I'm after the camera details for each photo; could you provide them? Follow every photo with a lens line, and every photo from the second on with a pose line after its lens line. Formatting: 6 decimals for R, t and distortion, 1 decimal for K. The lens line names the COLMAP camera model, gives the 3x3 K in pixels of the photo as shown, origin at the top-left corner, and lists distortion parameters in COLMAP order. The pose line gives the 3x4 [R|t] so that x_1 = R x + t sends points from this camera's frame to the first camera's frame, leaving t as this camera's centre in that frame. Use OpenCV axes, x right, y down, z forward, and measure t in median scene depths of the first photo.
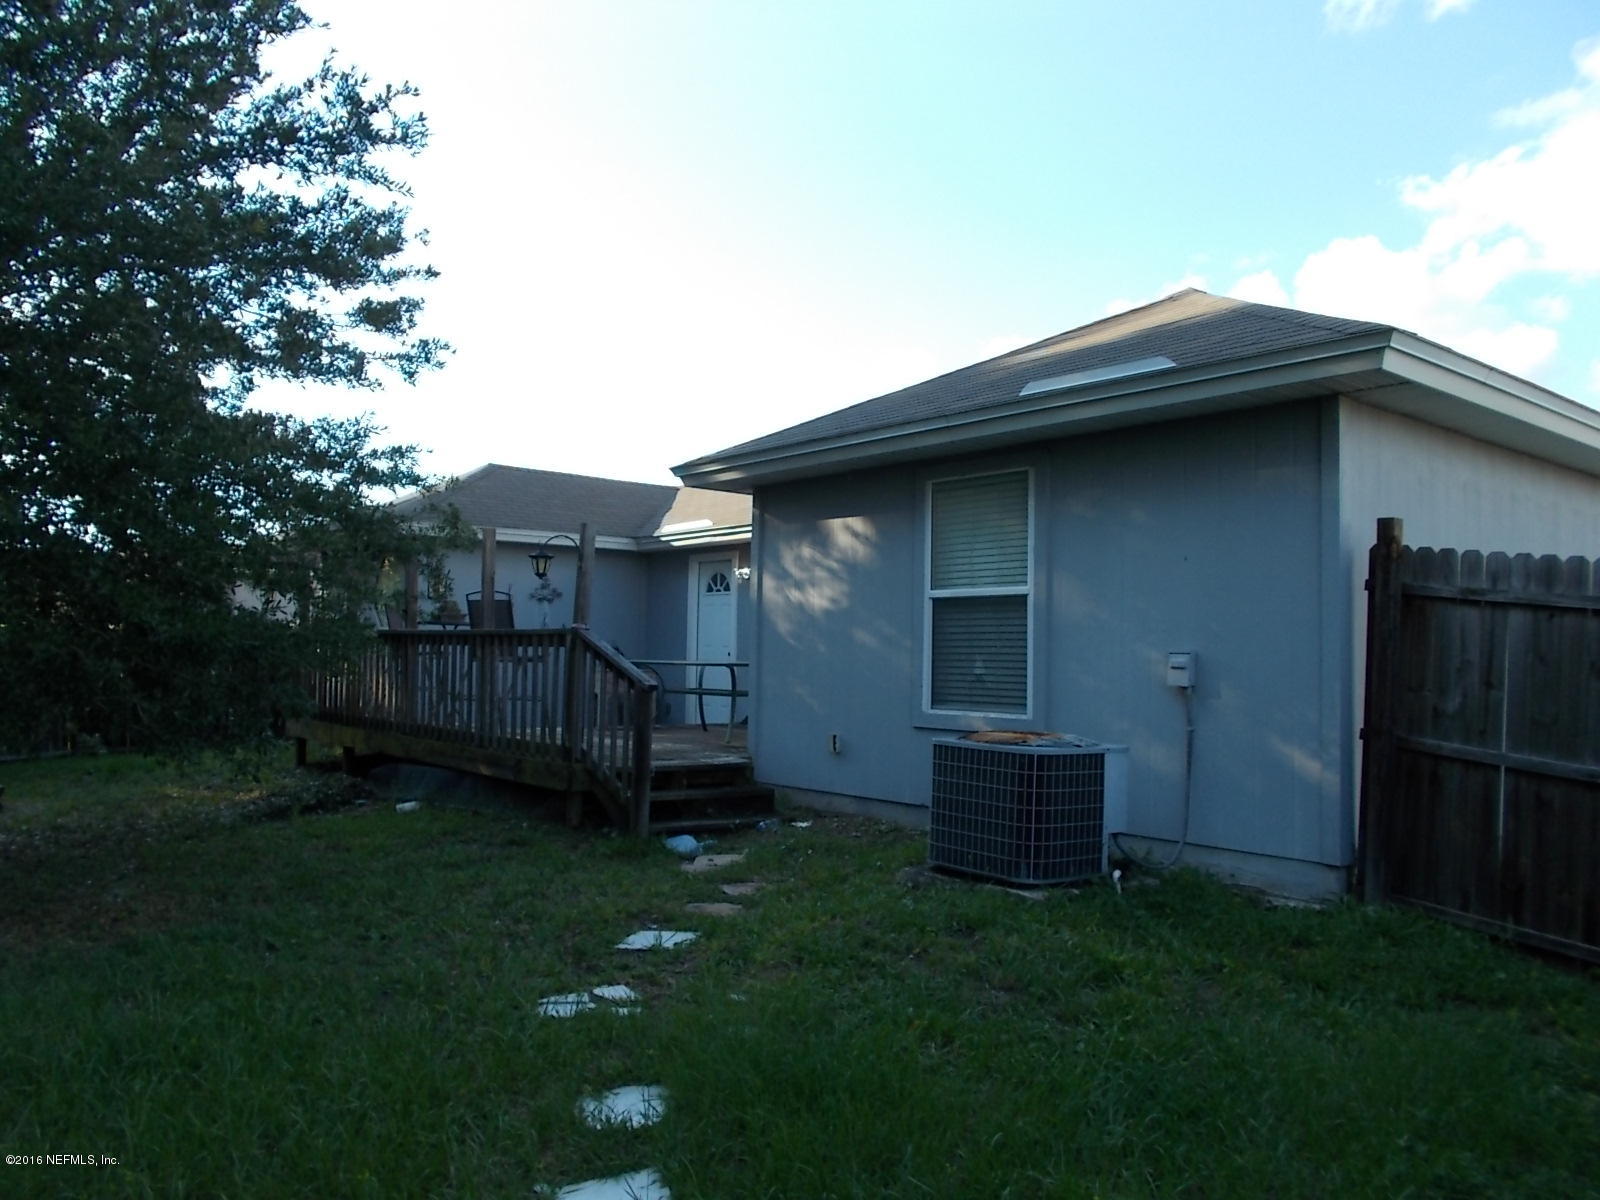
lens RADIAL K [[1230.2, 0, 794.9], [0, 1230.2, 612.5], [0, 0, 1]] dist [-0.007460, 0.033752]
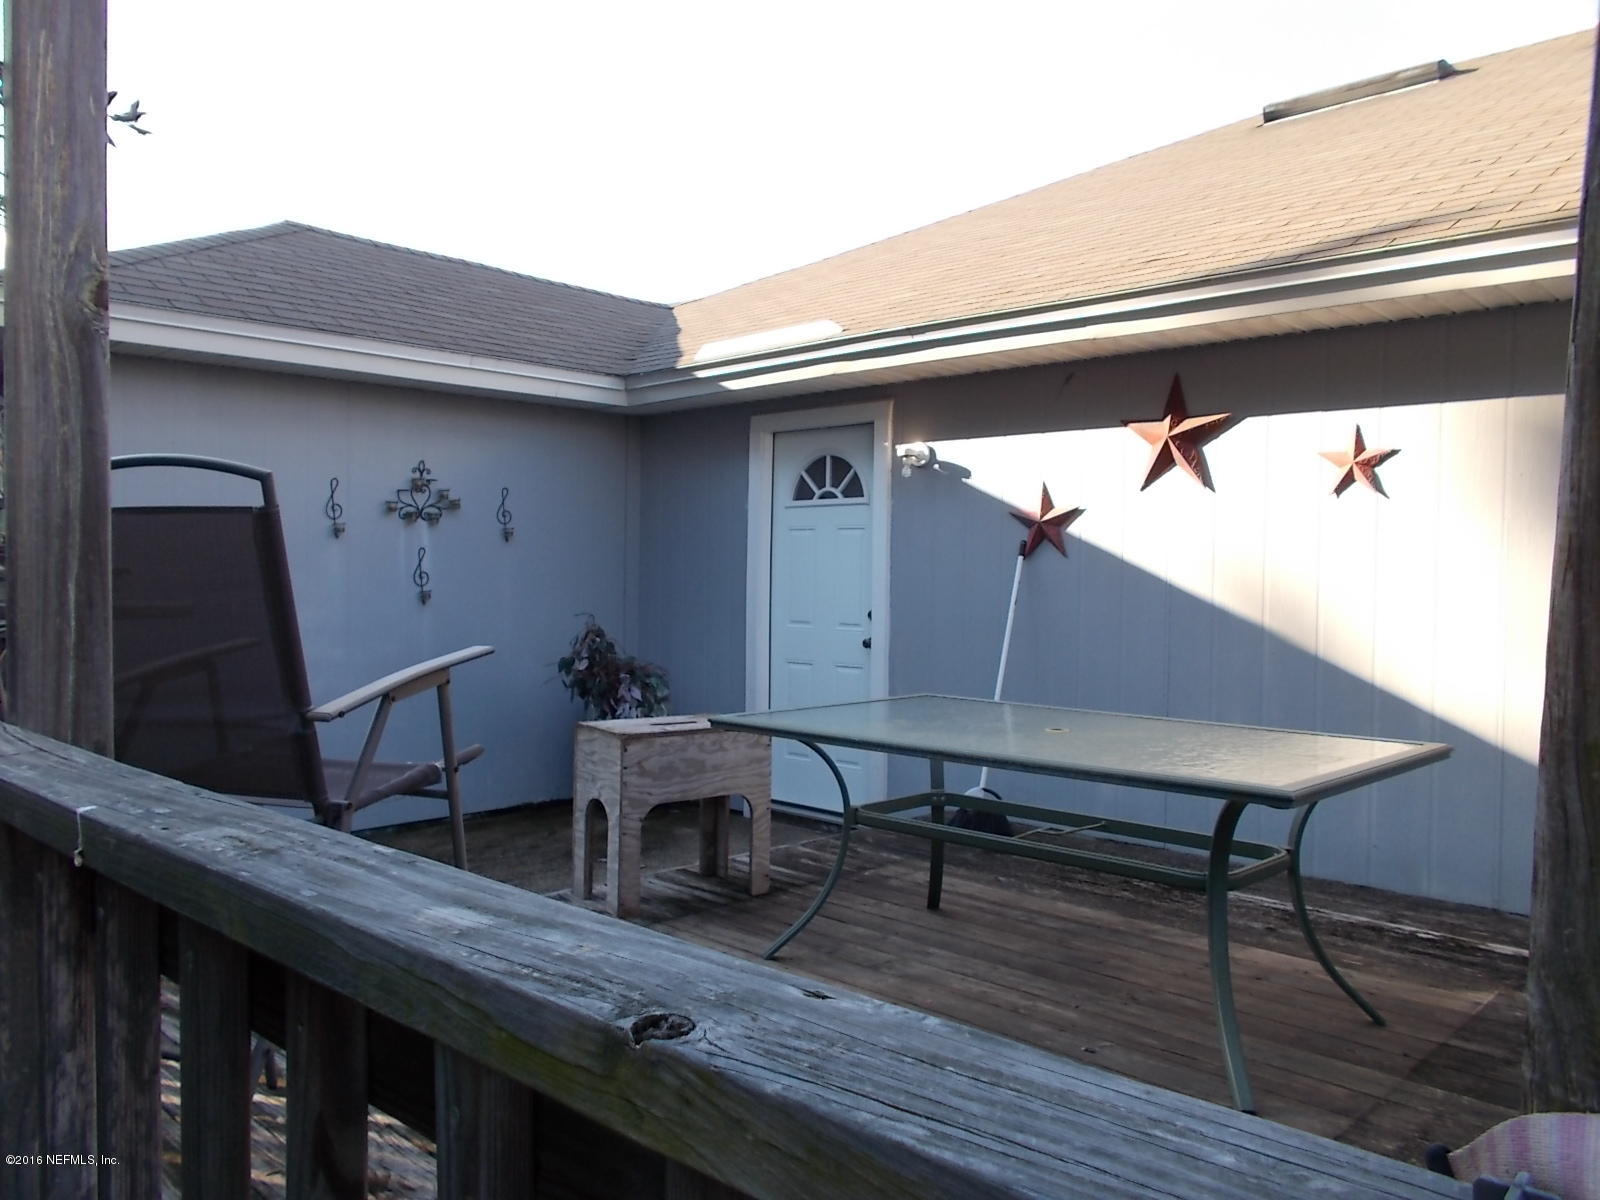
lens RADIAL K [[1230.2, 0, 801.7], [0, 1230.2, 603.2], [0, 0, 1]] dist [-0.007460, 0.033752]
pose [[0.993178, -0.006853, 0.116407, -0.213626], [0.000573, 0.998547, 0.053892, -0.005558], [-0.116607, -0.053458, 0.991738, 0.983272]]
